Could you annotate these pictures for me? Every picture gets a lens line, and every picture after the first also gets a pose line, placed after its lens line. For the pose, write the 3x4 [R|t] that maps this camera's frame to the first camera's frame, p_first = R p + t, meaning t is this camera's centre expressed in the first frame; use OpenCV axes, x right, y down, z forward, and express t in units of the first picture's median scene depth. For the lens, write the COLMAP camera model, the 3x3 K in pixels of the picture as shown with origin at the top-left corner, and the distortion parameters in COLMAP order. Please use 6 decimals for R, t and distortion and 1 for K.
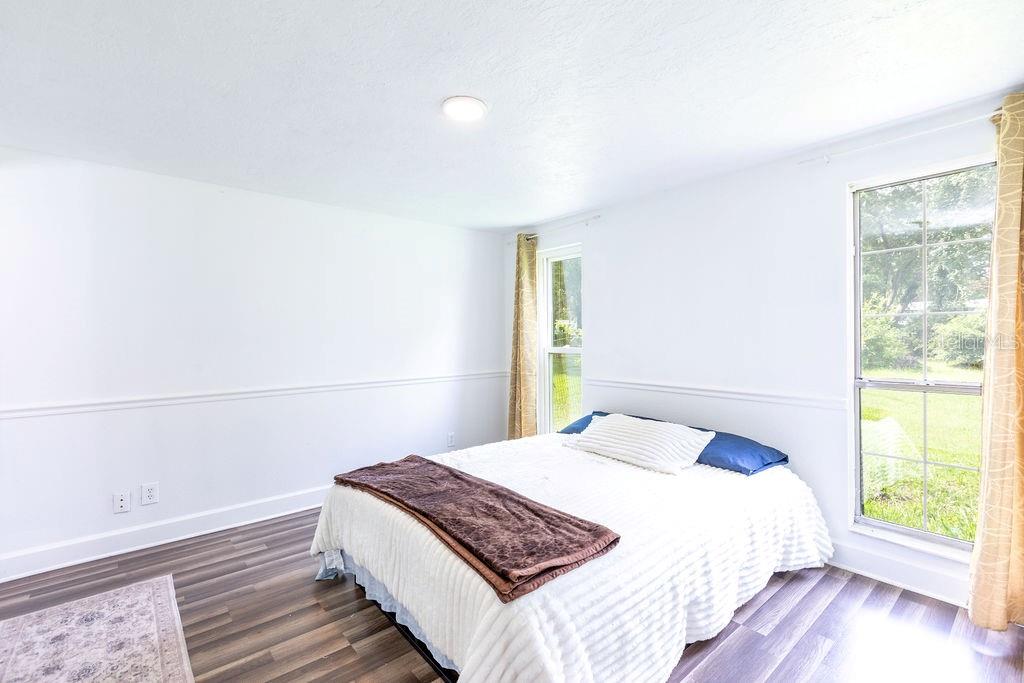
lens RADIAL K [[454.4, 0, 512.0], [0, 454.4, 341.5], [0, 0, 1]] dist [0.000375, -0.000157]
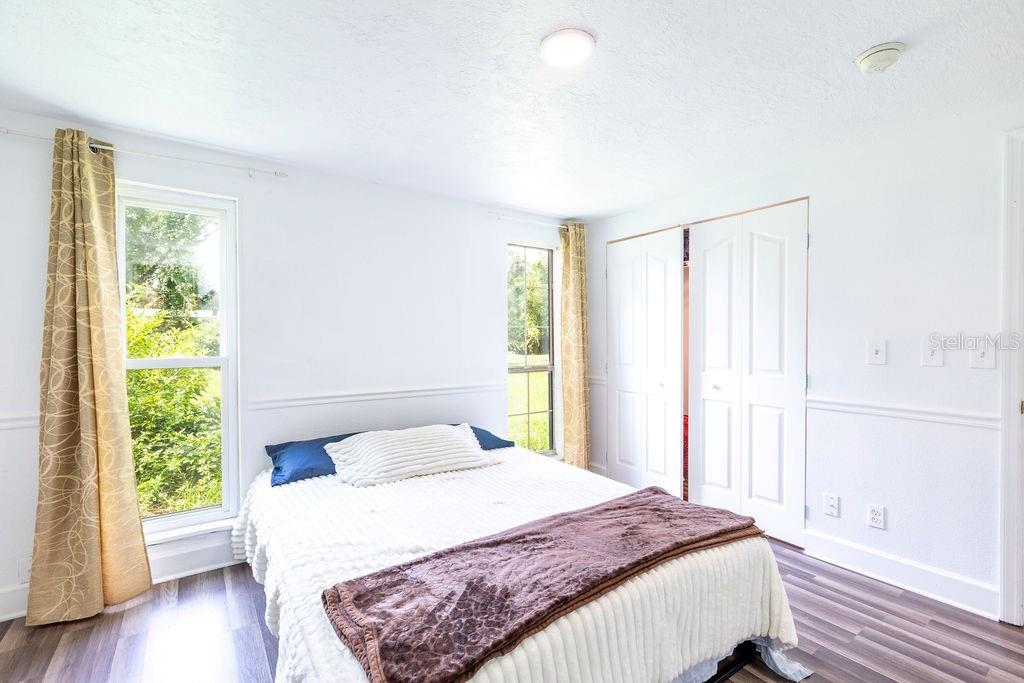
lens RADIAL K [[454.4, 0, 512.0], [0, 454.4, 341.5], [0, 0, 1]] dist [0.000375, -0.000157]
pose [[0.093519, -0.000388, 0.995617, -0.429513], [0.013616, 0.999907, -0.000889, -0.001910], [-0.995524, 0.013639, 0.093515, 0.491728]]
